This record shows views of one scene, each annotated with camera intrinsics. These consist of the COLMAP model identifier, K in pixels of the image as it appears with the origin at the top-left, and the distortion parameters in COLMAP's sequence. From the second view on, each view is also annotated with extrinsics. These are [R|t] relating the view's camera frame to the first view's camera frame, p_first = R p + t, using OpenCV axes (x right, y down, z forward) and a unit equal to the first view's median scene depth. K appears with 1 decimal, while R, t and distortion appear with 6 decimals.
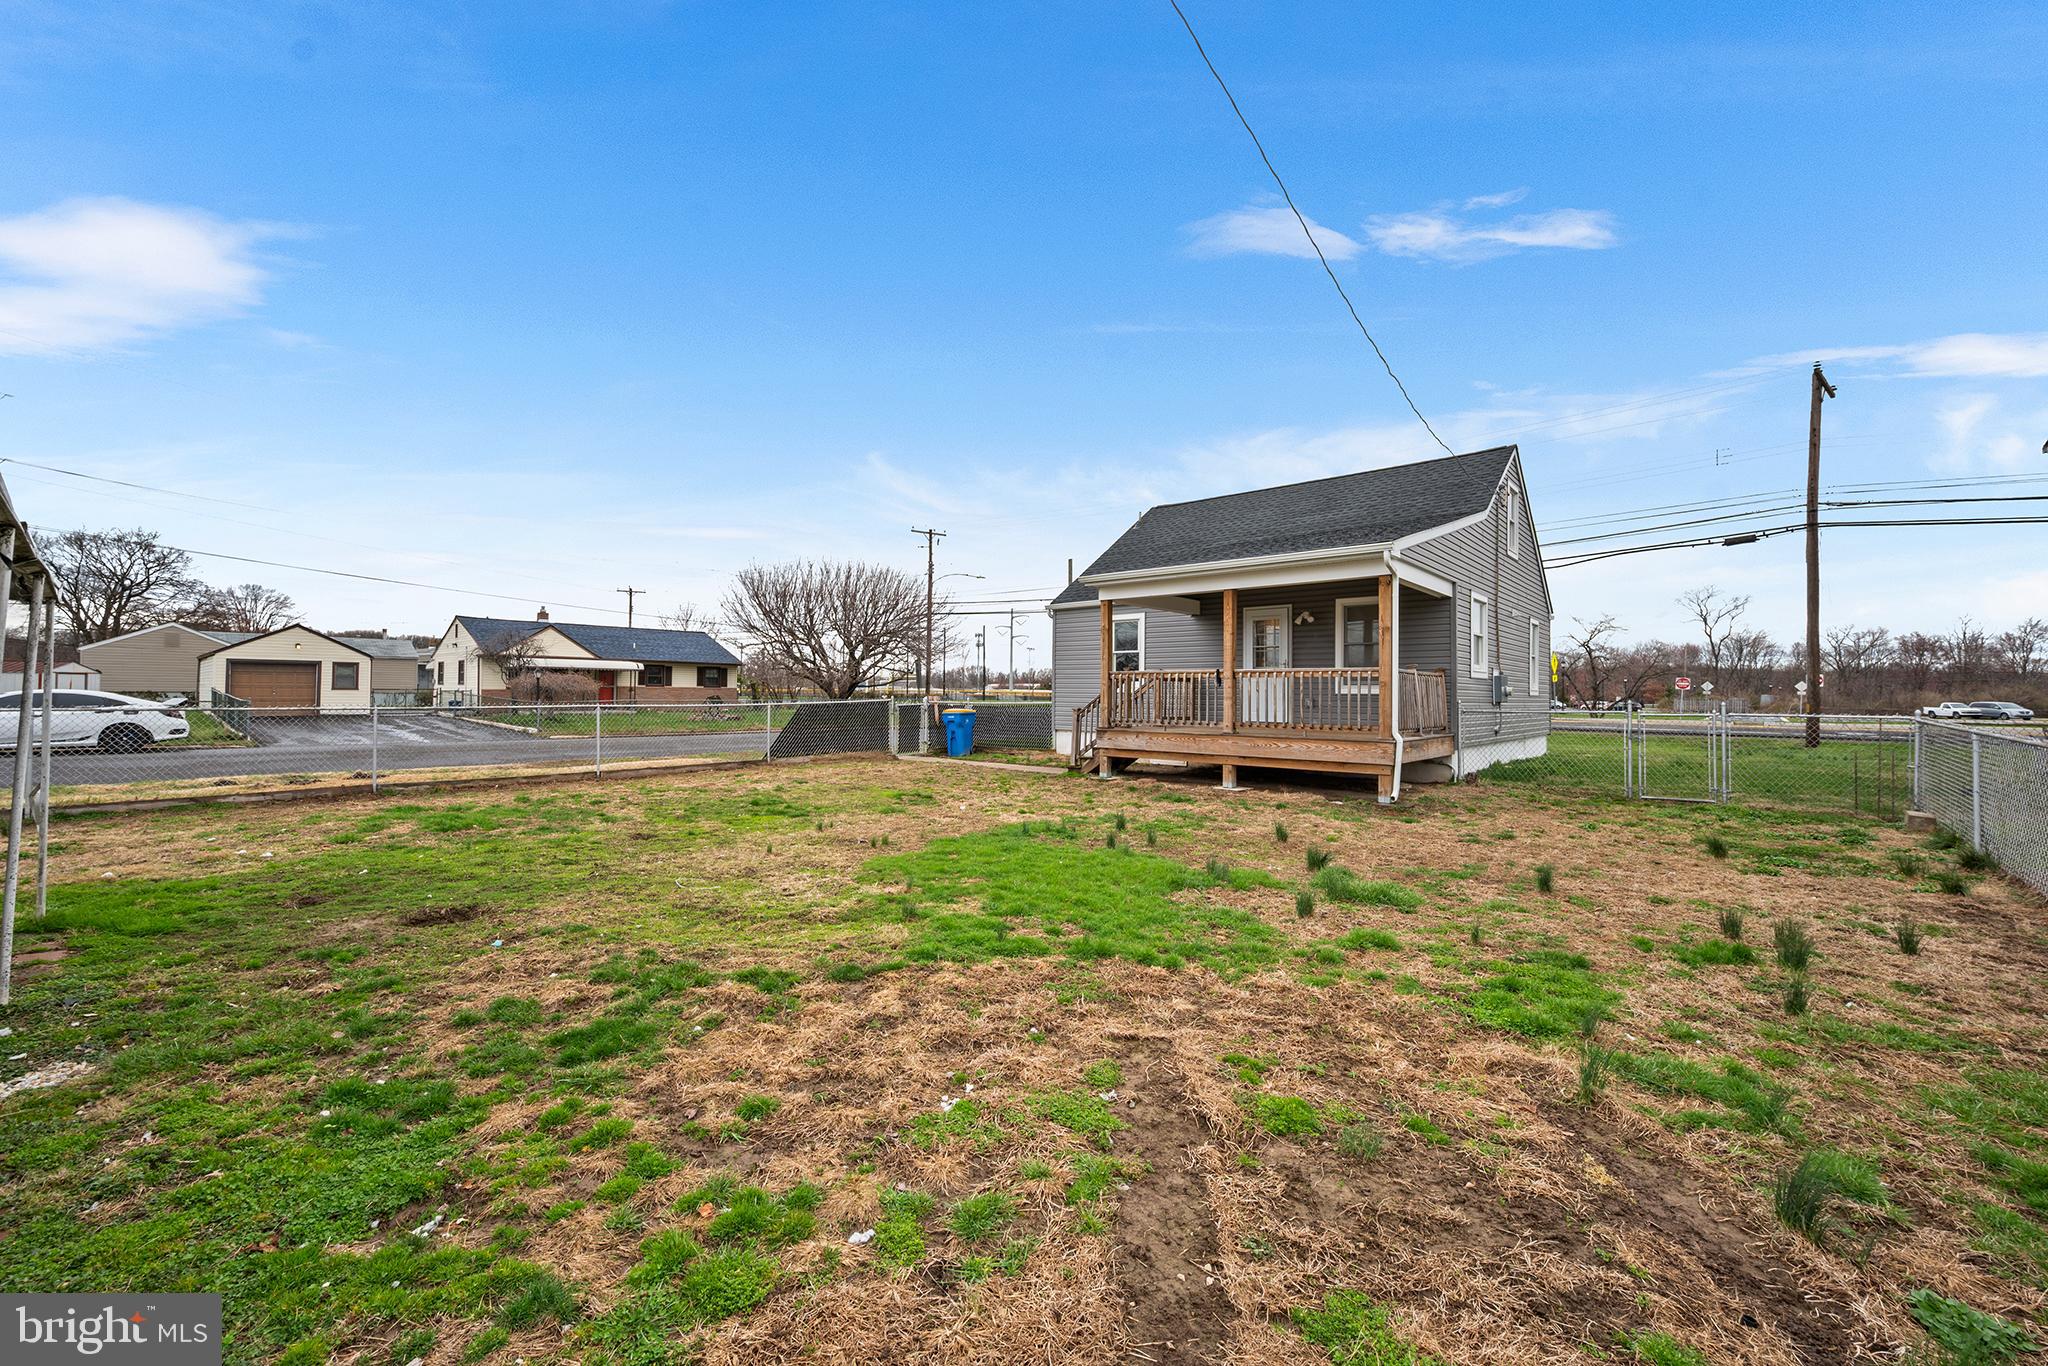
lens RADIAL K [[814.6, 0, 1019.0], [0, 814.6, 679.1], [0, 0, 1]] dist [-0.002922, -0.000118]
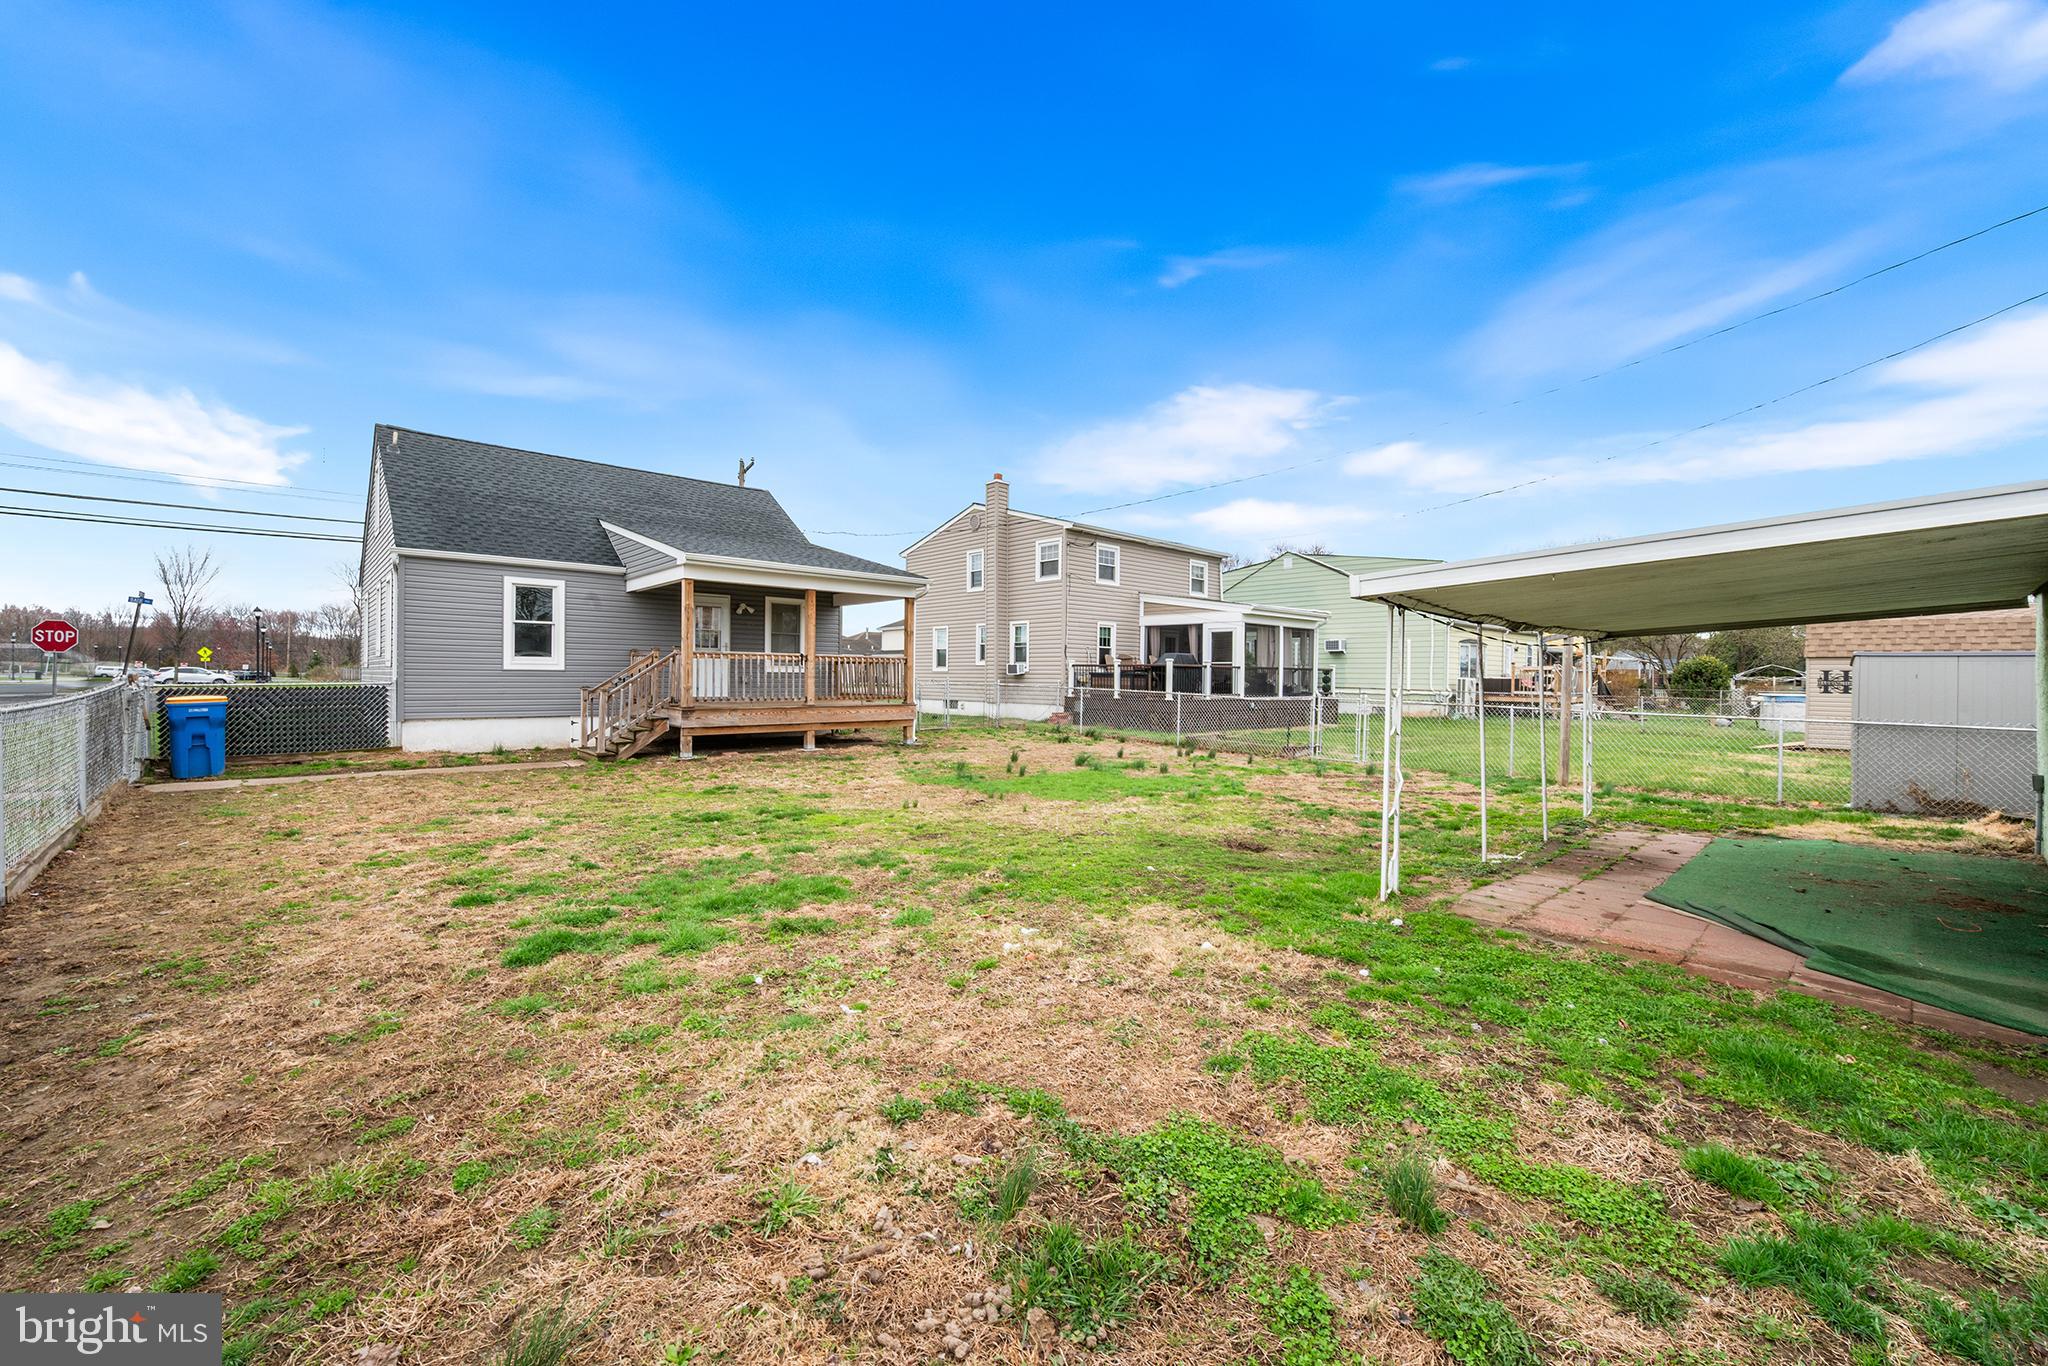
lens RADIAL K [[814.6, 0, 1019.0], [0, 814.6, 679.1], [0, 0, 1]] dist [-0.002922, -0.000118]
pose [[0.099438, -0.013312, 0.994955, -0.691520], [-0.027940, 0.999479, 0.016165, -0.002086], [-0.994651, -0.029407, 0.099014, 0.407647]]
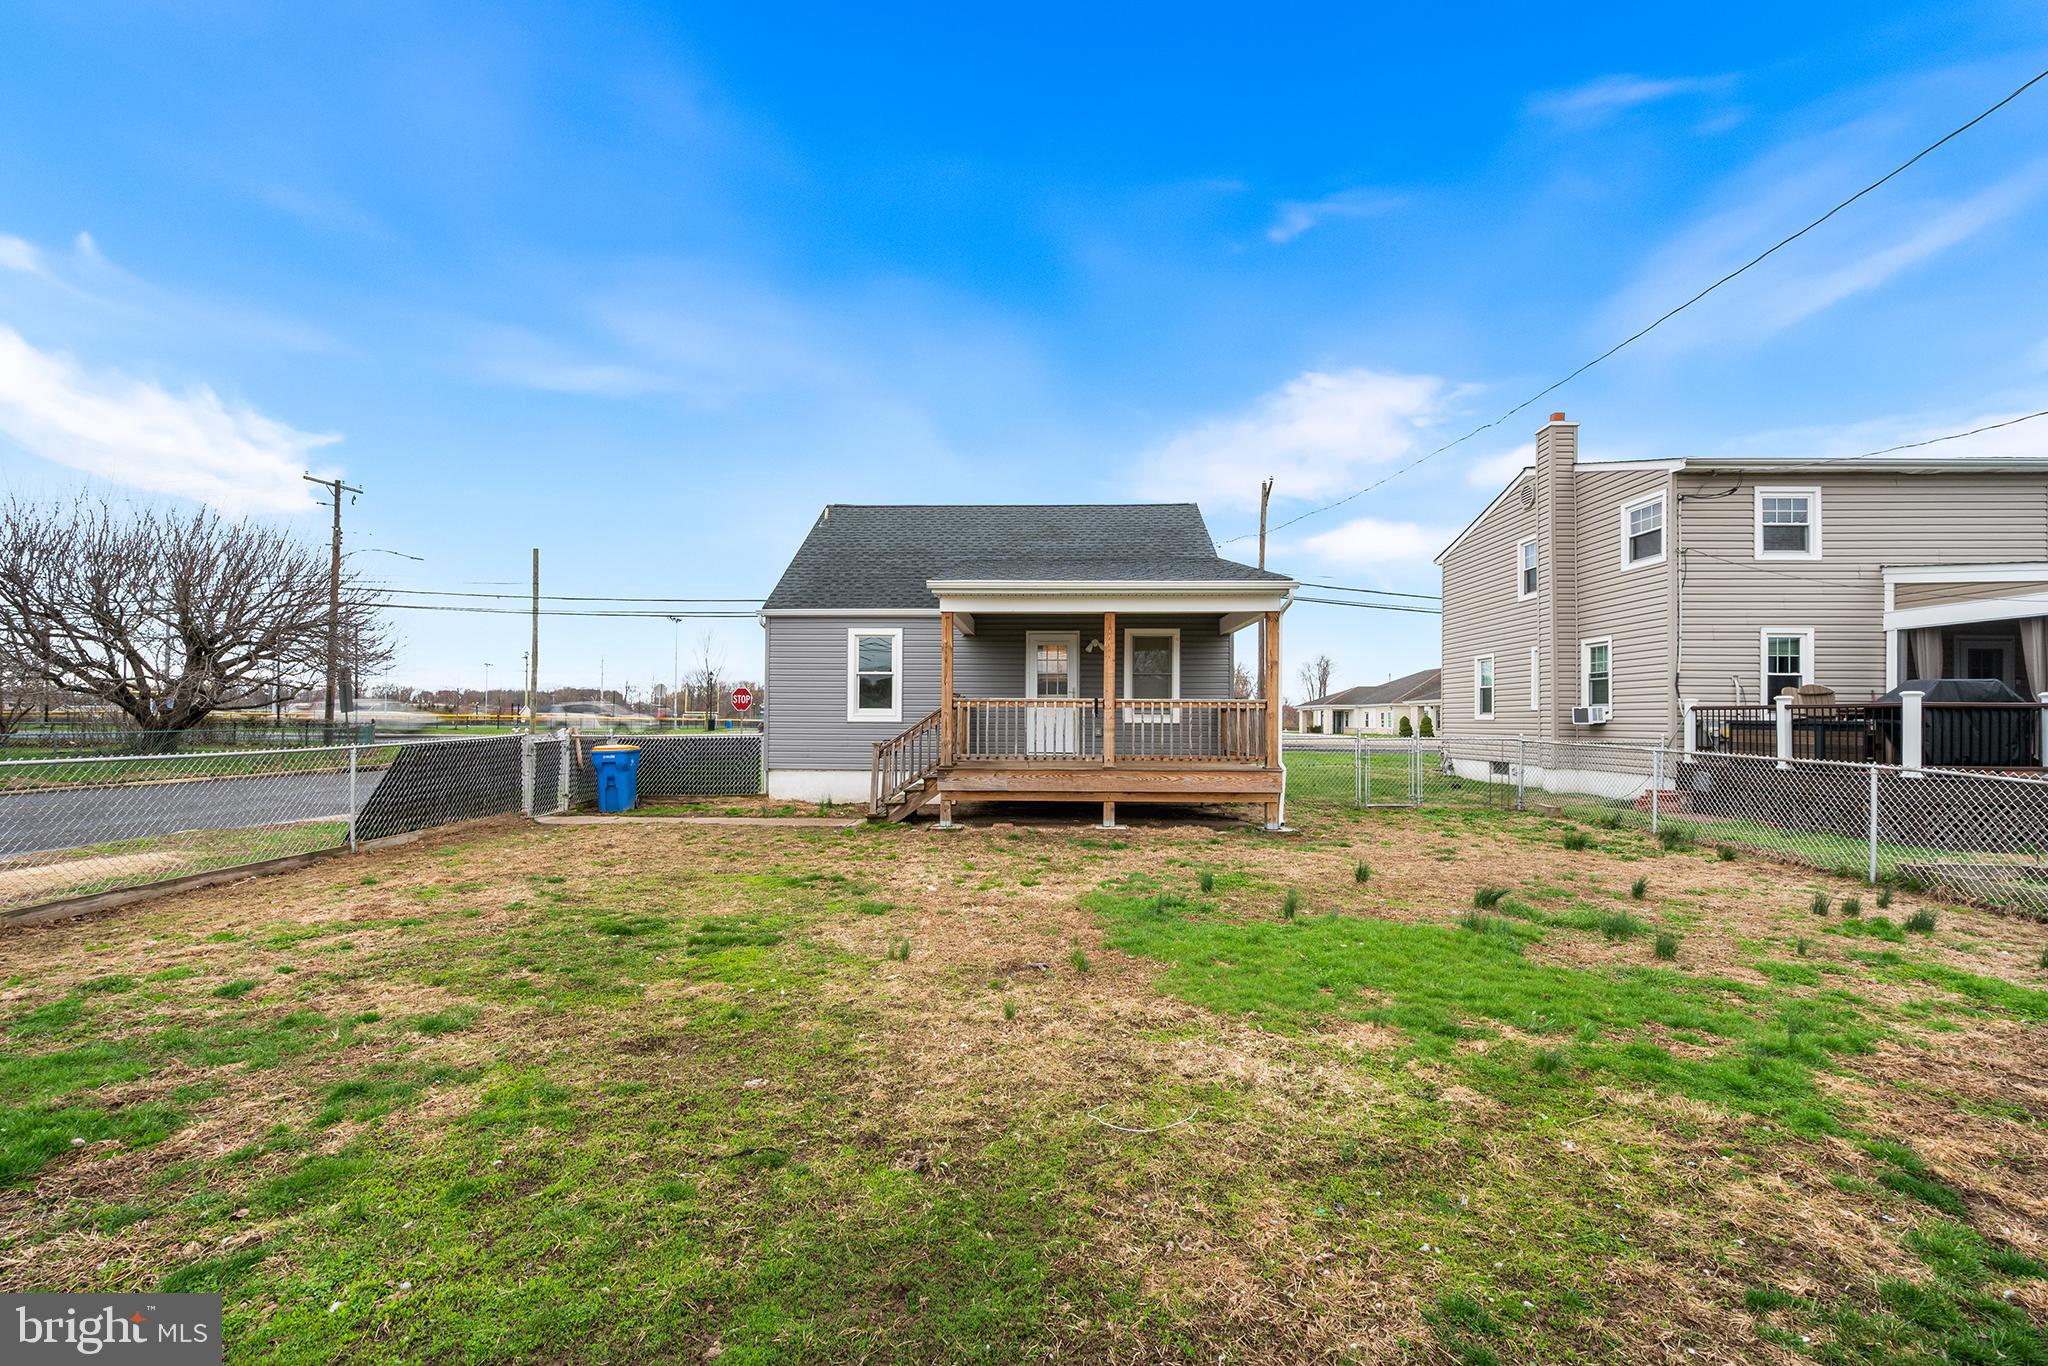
lens RADIAL K [[828.2, 0, 1024.5], [0, 828.2, 705.5], [0, 0, 1]] dist [0.001544, 0.000053]
pose [[0.768698, 0.005336, 0.639589, -0.304499], [-0.009608, 0.999949, 0.003206, -0.004452], [-0.639539, -0.008610, 0.768710, 0.246564]]
